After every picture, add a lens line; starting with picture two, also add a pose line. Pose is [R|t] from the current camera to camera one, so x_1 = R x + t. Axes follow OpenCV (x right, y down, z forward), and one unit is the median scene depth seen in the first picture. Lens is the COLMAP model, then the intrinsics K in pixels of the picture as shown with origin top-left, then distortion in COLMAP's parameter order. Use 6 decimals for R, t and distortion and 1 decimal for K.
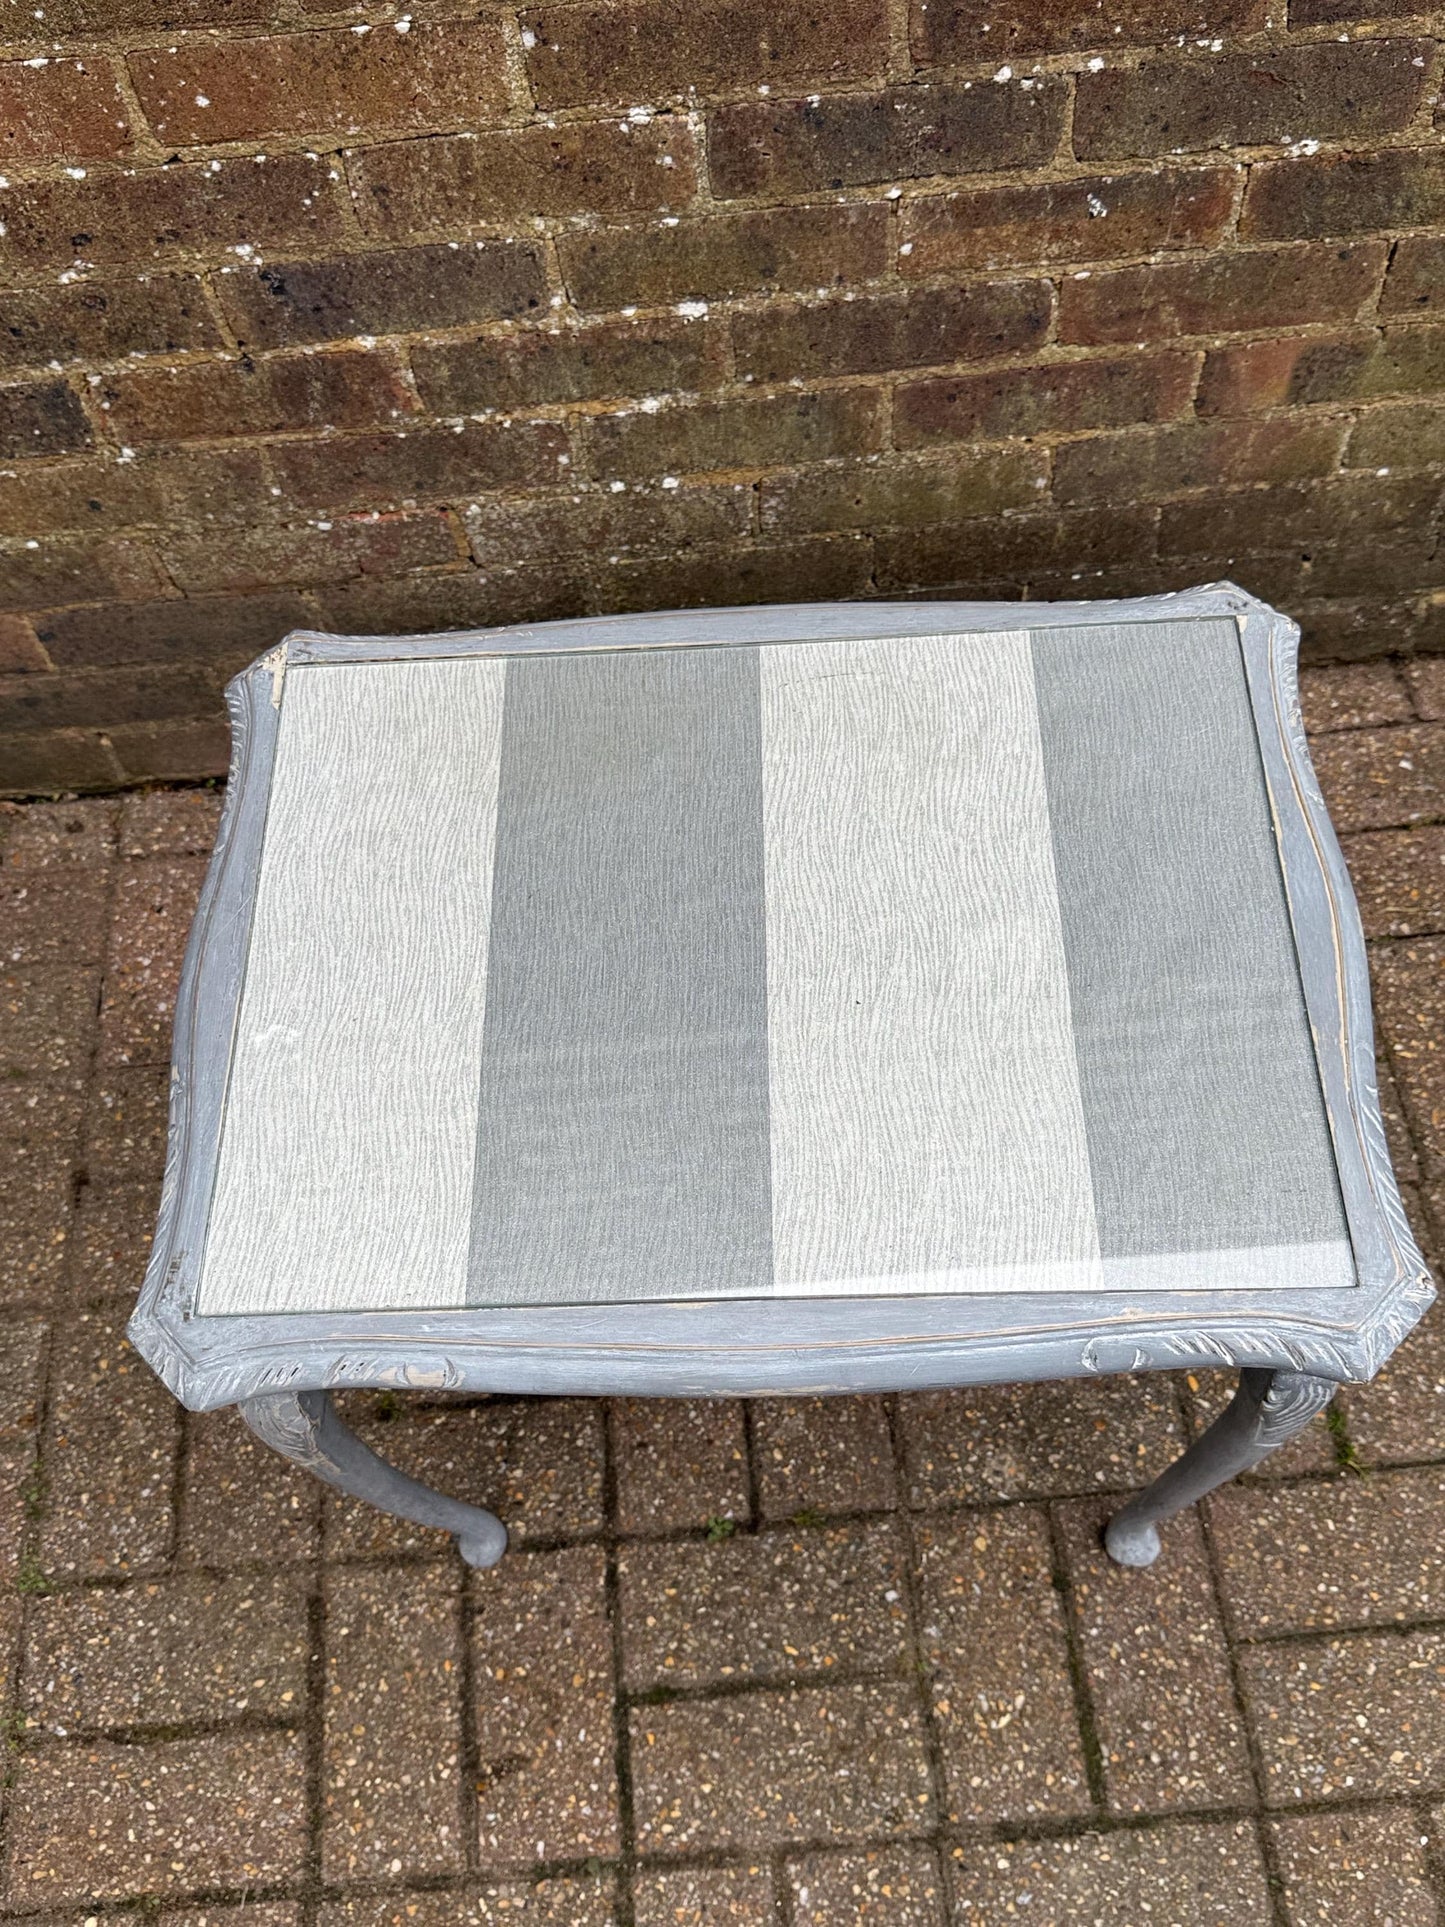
lens RADIAL K [[1801.3, 0, 713.4], [0, 1801.3, 960.6], [0, 0, 1]] dist [0.191171, -0.458033]
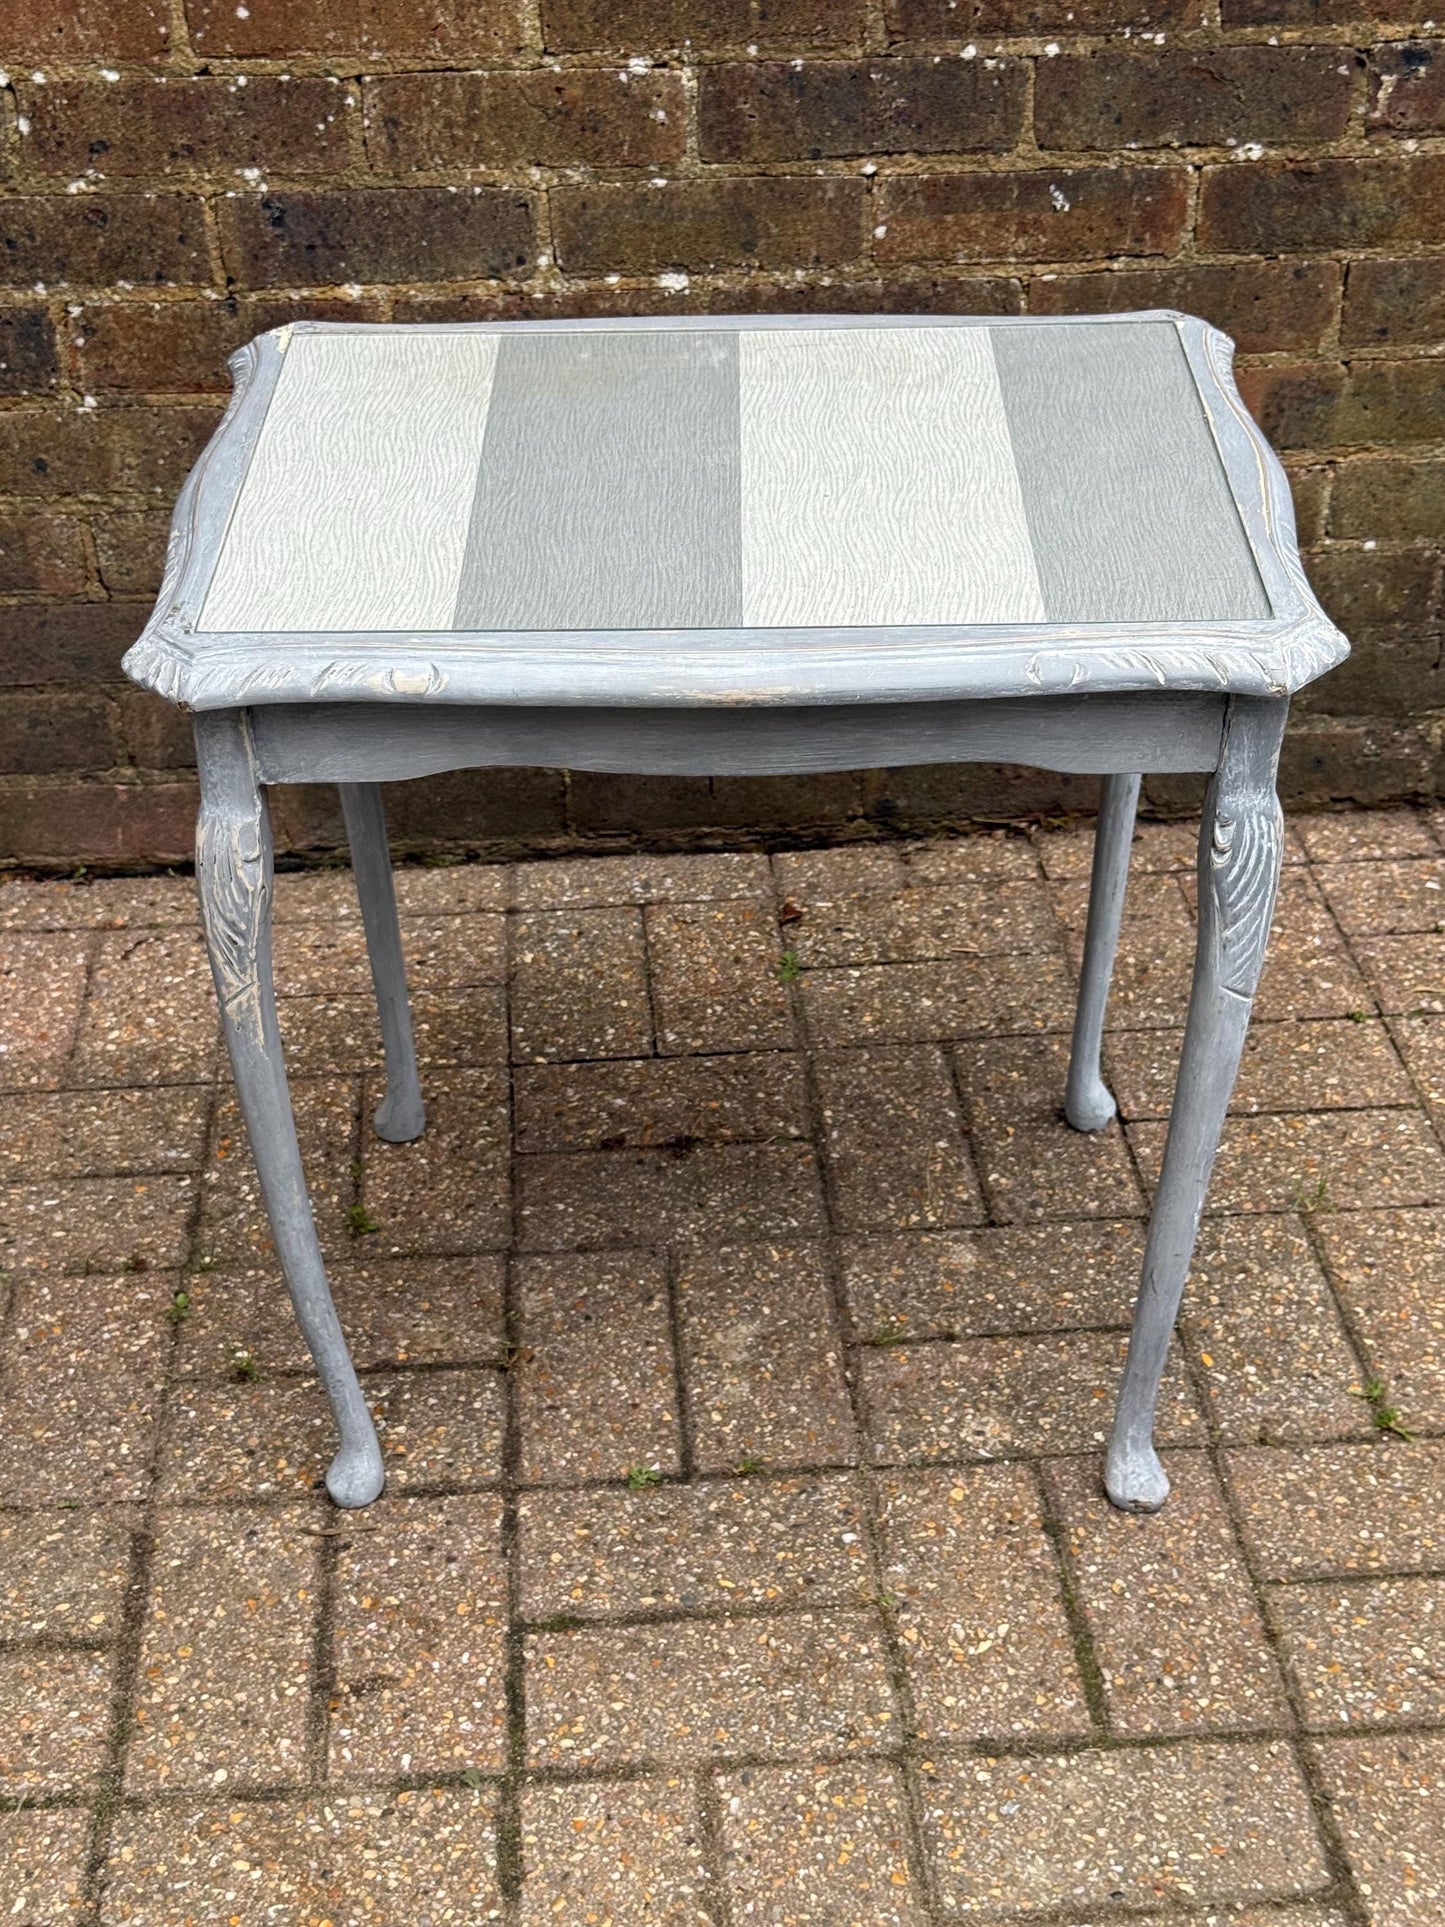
lens RADIAL K [[2745.5, 0, 723.4], [0, 2745.5, 964.4], [0, 0, 1]] dist [0.187792, -0.382565]
pose [[0.998219, 0.051723, 0.029729, -0.009988], [-0.033348, 0.896967, -0.440838, 0.670558], [-0.049467, 0.439062, 0.897094, -0.231368]]
